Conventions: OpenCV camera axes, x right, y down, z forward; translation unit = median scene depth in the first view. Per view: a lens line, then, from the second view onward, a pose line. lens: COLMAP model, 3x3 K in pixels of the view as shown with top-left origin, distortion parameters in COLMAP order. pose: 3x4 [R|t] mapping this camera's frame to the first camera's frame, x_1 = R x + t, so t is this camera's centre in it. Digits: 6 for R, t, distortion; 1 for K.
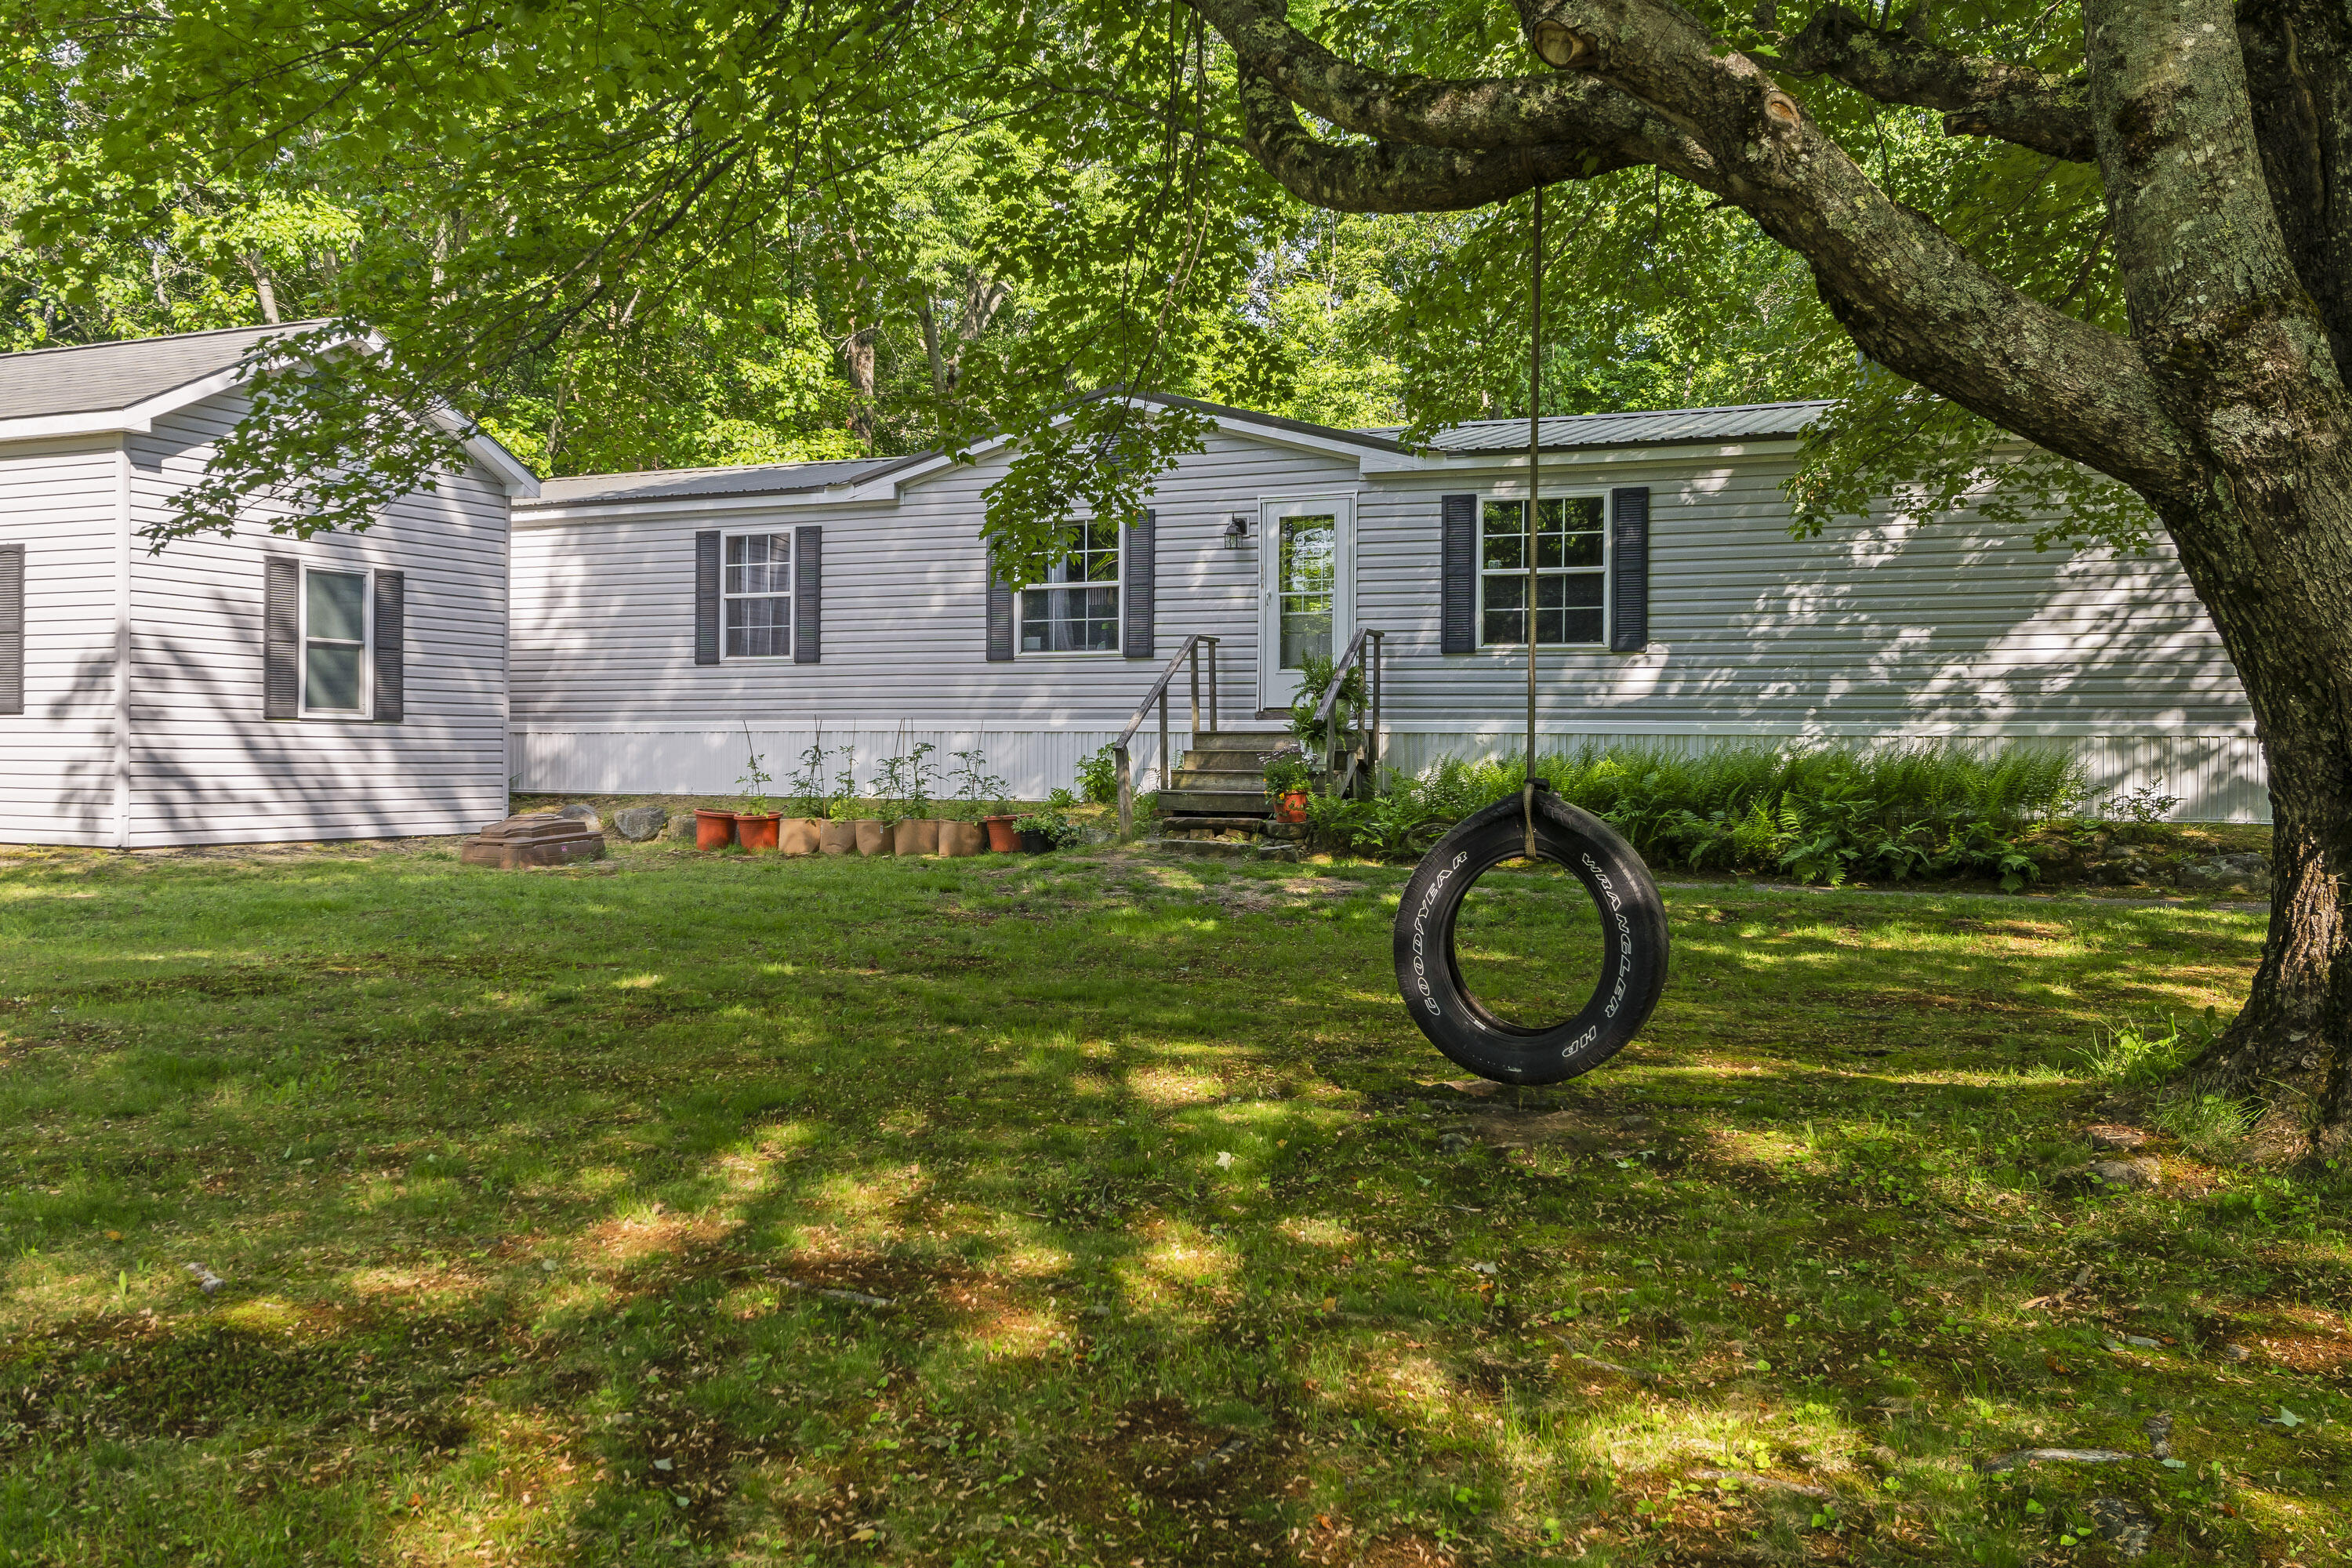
lens RADIAL K [[2075.9, 0, 1170.3], [0, 2075.9, 767.3], [0, 0, 1]] dist [0.014850, 0.003816]
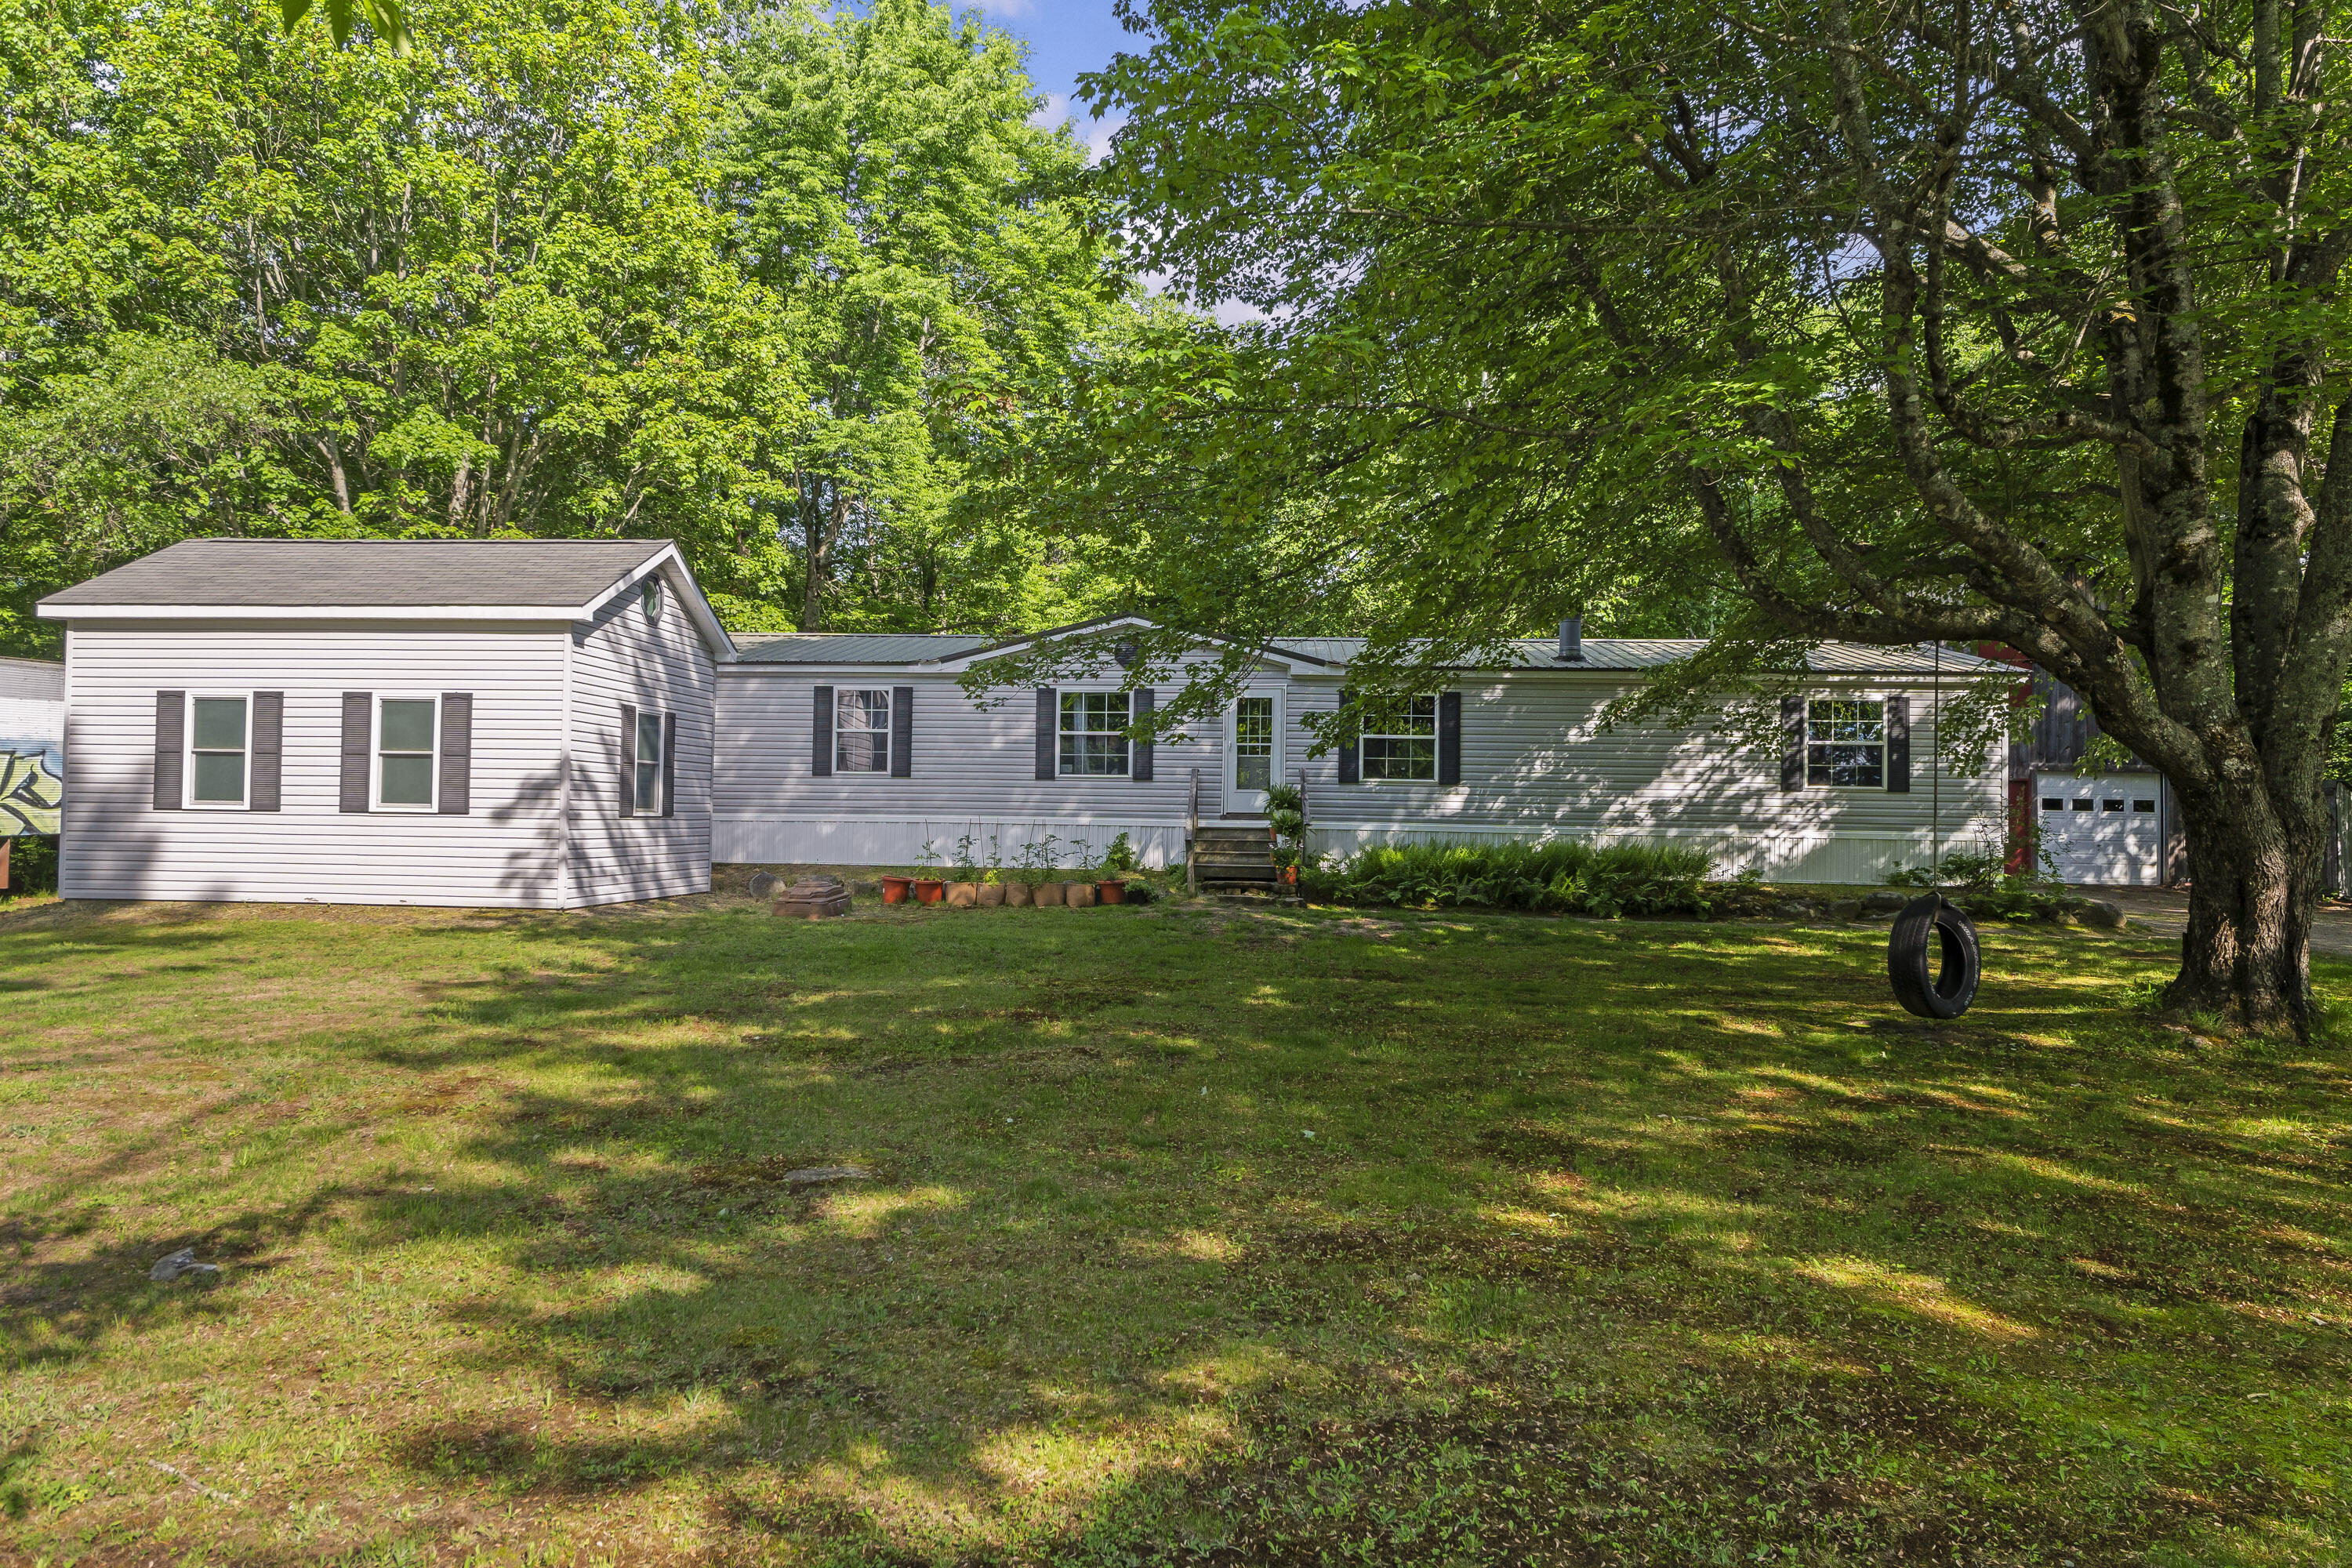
lens RADIAL K [[1490.3, 0, 1176.0], [0, 1490.3, 784.0], [0, 0, 1]] dist [-0.004393, -0.000681]
pose [[0.936066, 0.015763, 0.351470, -0.428336], [-0.007635, 0.999671, -0.024499, -0.023357], [-0.351741, 0.020249, 0.935879, -0.099548]]
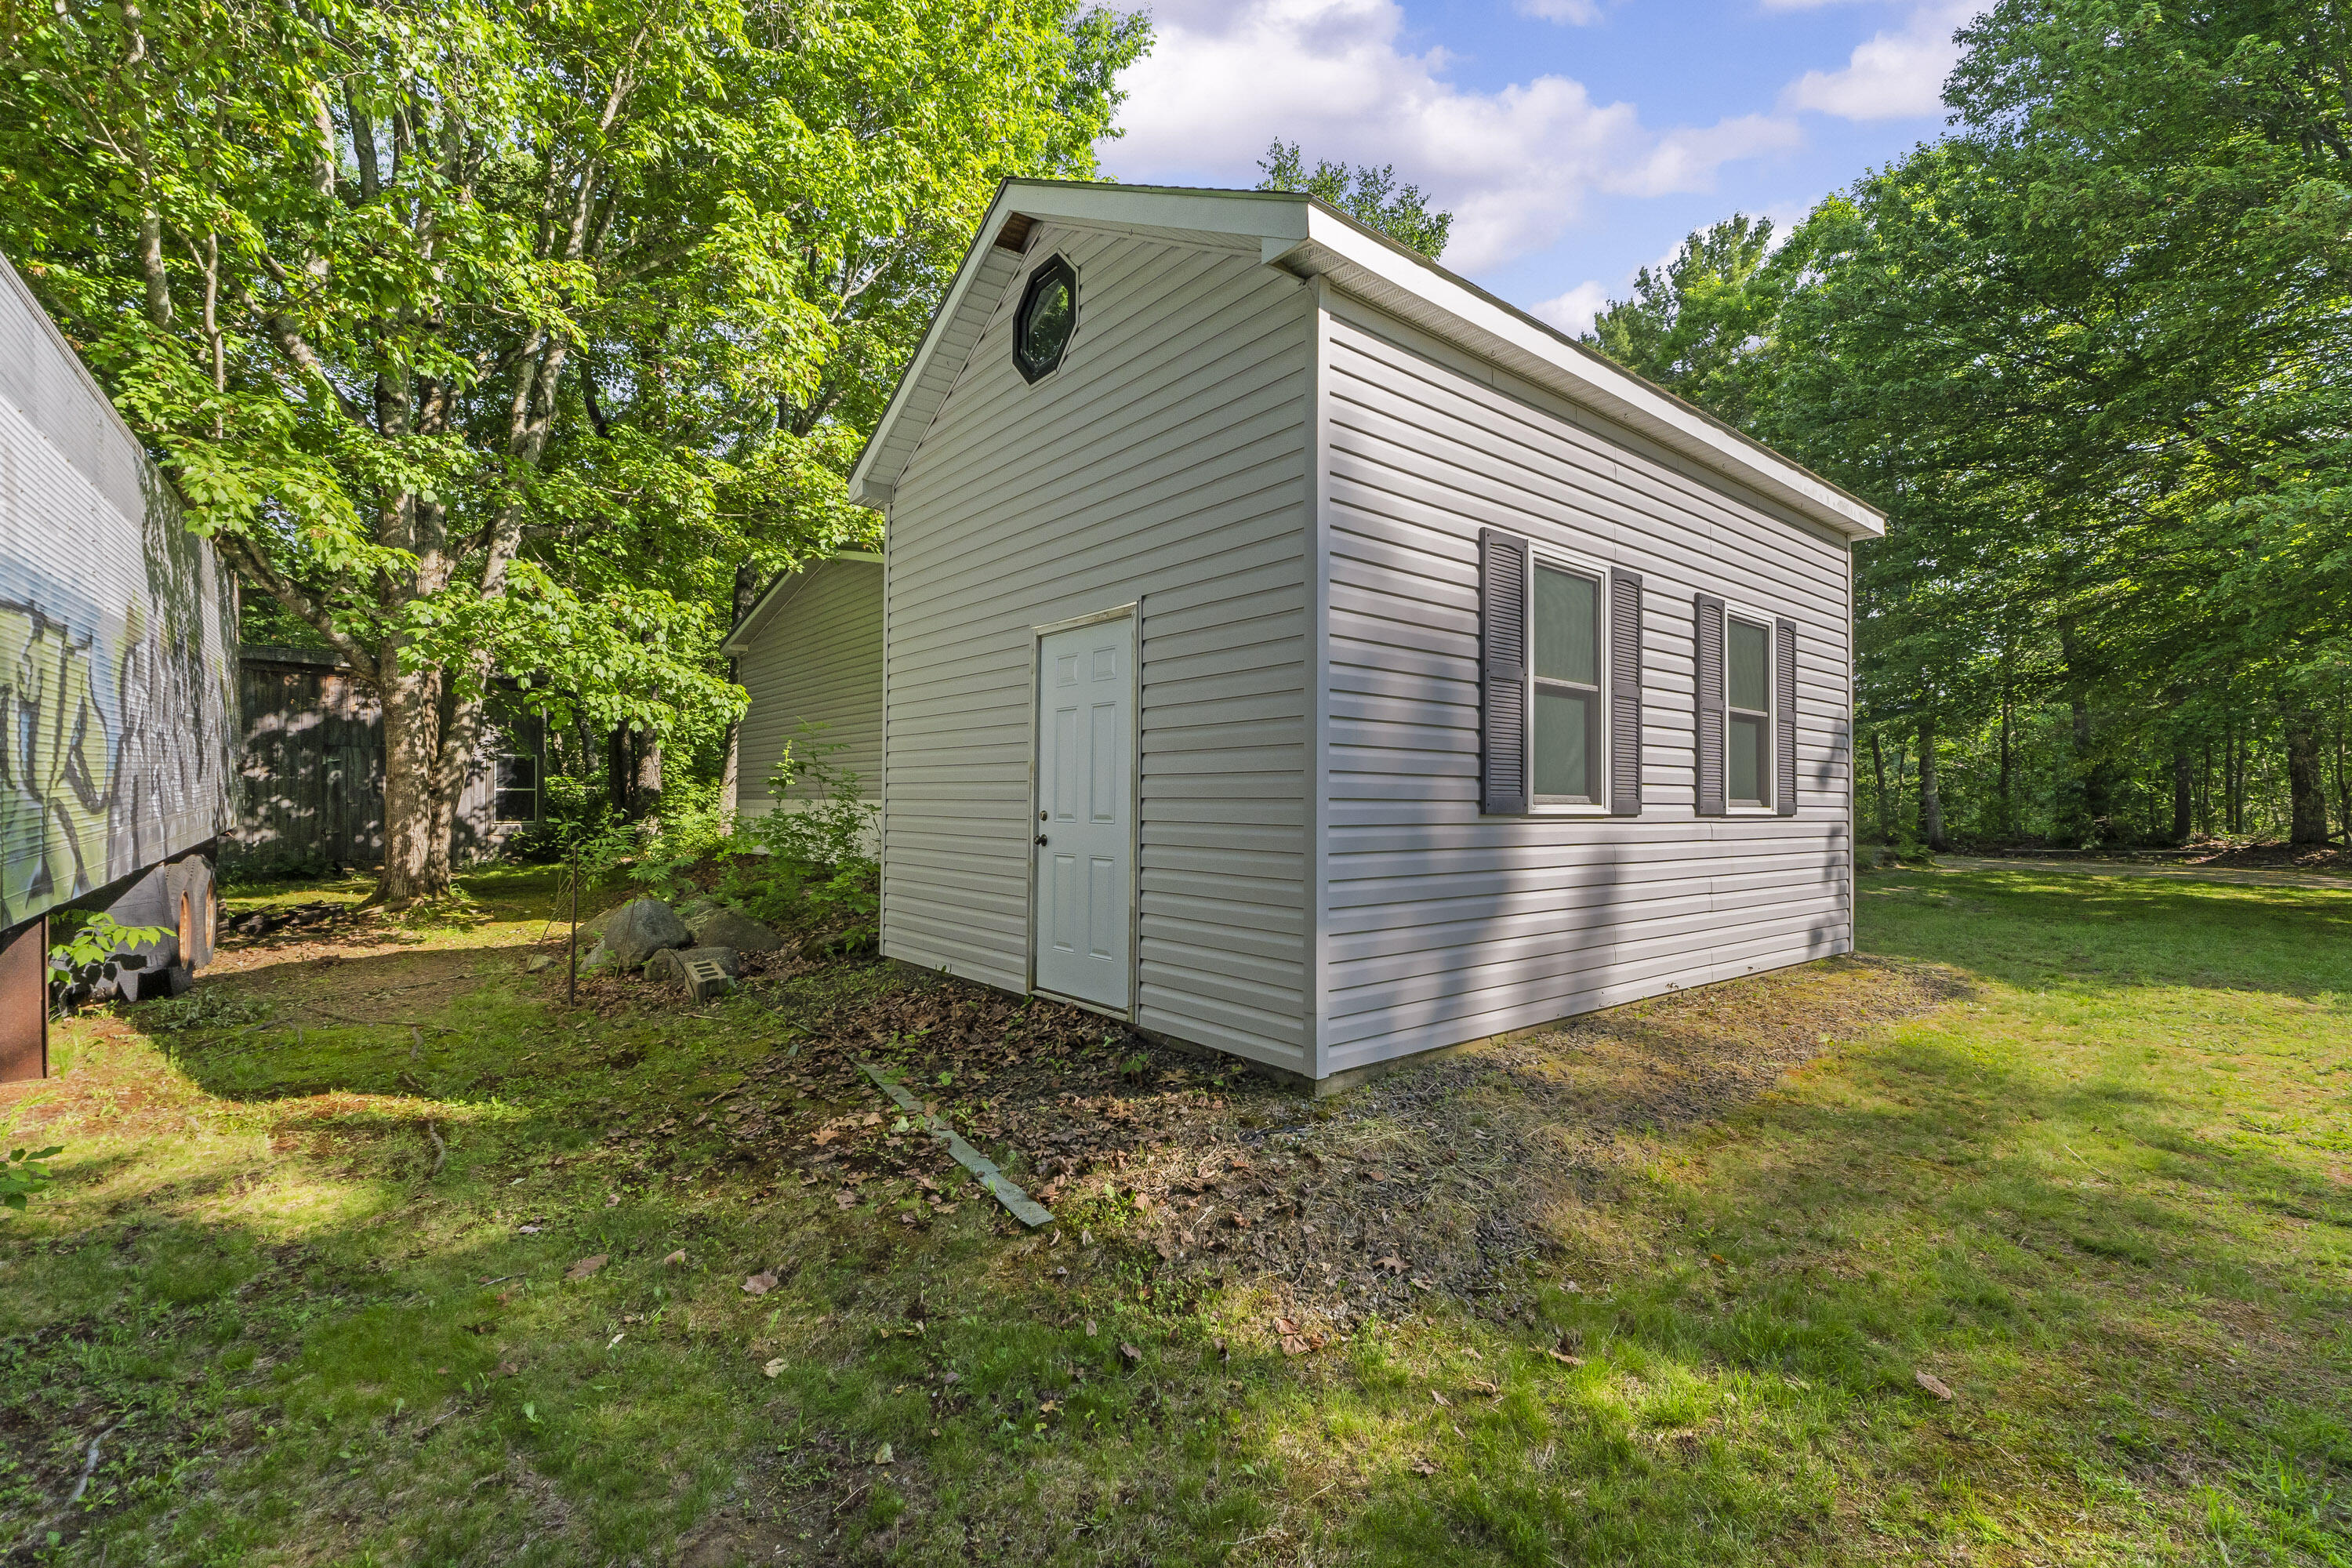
lens RADIAL K [[1027.2, 0, 1176.0], [0, 1027.2, 784.0], [0, 0, 1]] dist [0.002104, 0.000011]
pose [[0.432134, 0.013588, 0.901707, -0.986080], [0.001671, 0.999873, -0.015868, -0.030635], [-0.901808, 0.008363, 0.432057, 0.983009]]
